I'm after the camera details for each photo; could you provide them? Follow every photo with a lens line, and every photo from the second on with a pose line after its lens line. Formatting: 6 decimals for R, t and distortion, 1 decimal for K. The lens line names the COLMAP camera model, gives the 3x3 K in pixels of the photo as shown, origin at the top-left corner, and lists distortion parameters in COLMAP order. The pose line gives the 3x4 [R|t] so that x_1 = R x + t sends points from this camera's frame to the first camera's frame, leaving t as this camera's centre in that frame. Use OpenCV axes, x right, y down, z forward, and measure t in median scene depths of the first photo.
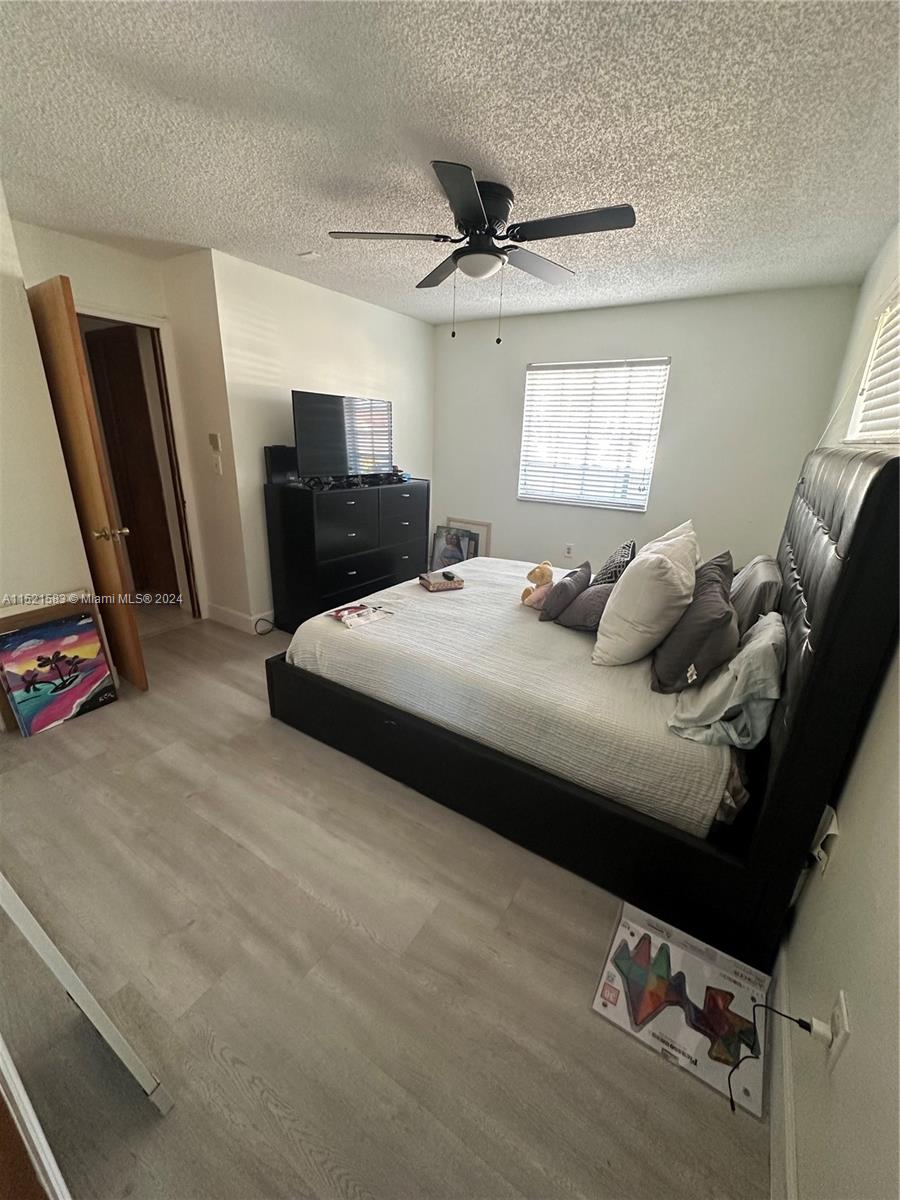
lens RADIAL K [[477.2, 0, 450.4], [0, 477.2, 598.8], [0, 0, 1]] dist [-0.000073, 0.000178]
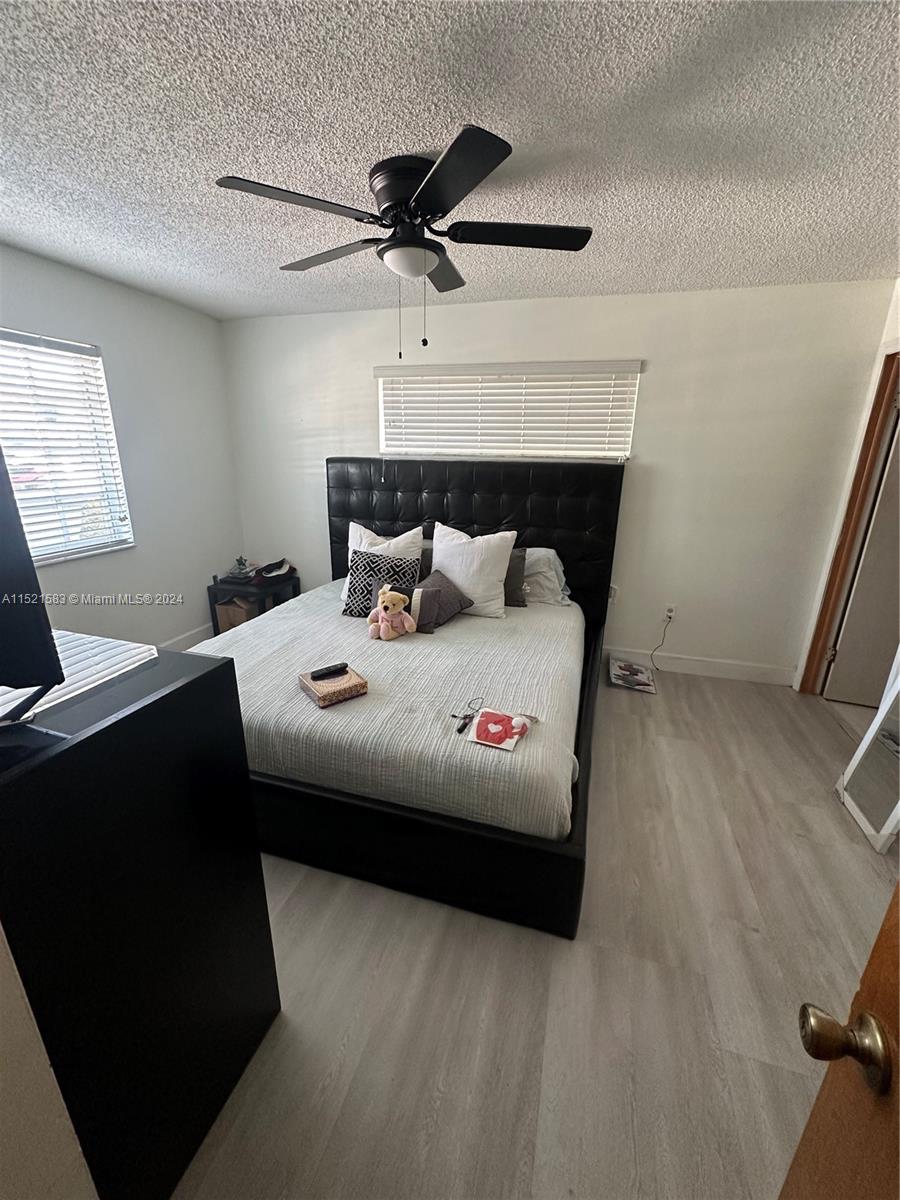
lens RADIAL K [[481.6, 0, 451.4], [0, 481.6, 602.8], [0, 0, 1]] dist [0.002143, 0.000194]
pose [[-0.271599, -0.326722, 0.905255, -0.930007], [0.295513, 0.866862, 0.401526, -0.520202], [-0.915918, 0.376569, -0.138888, 1.323221]]
